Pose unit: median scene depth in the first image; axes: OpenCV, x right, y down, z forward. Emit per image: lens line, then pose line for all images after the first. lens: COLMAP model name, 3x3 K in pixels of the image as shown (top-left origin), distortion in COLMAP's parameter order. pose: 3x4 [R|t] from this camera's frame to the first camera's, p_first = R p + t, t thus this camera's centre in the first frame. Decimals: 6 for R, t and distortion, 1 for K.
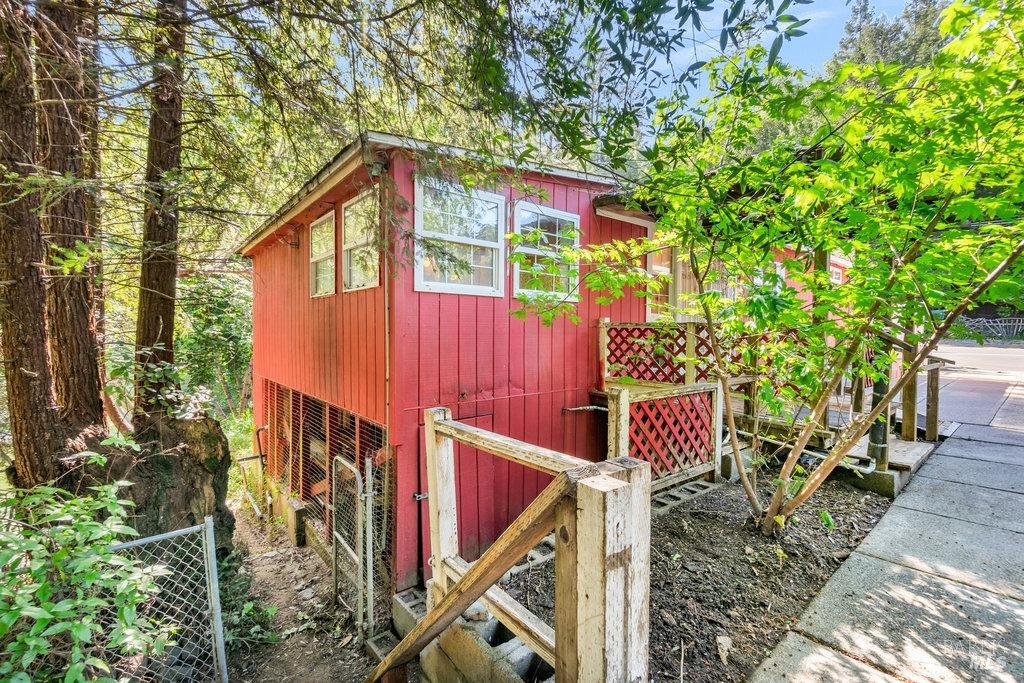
lens RADIAL K [[443.1, 0, 506.3], [0, 443.1, 348.9], [0, 0, 1]] dist [-0.004603, 0.000835]
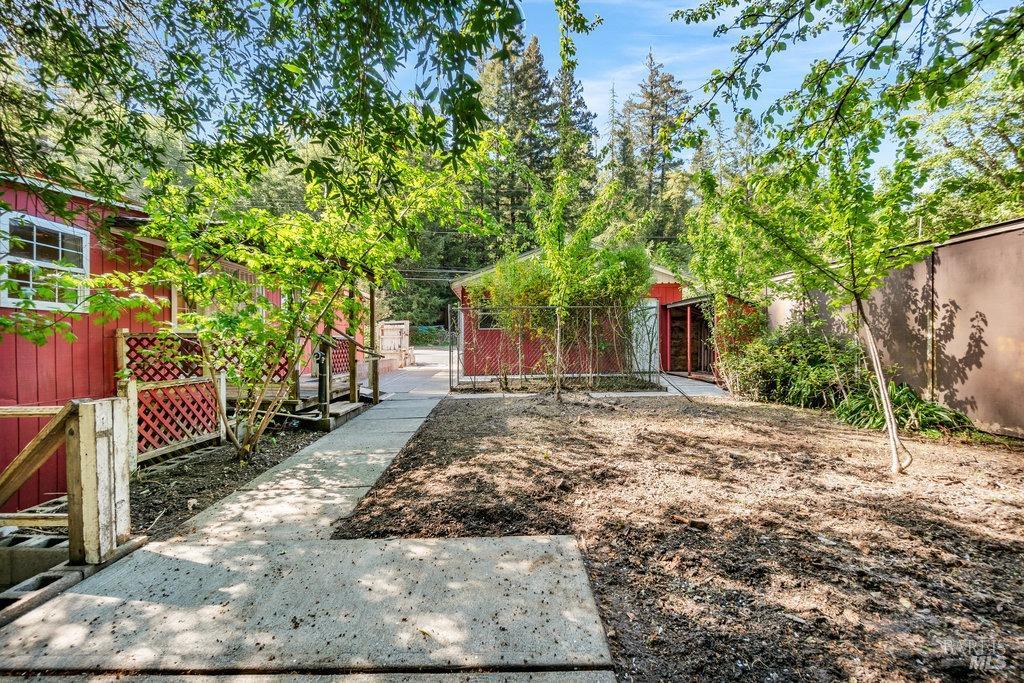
lens RADIAL K [[443.1, 0, 502.1], [0, 443.1, 344.9], [0, 0, 1]] dist [-0.004603, 0.000835]
pose [[0.621621, -0.015347, 0.783168, -0.059786], [0.043248, 0.998955, -0.014752, 0.032349], [-0.782124, 0.043041, 0.621635, -0.492679]]
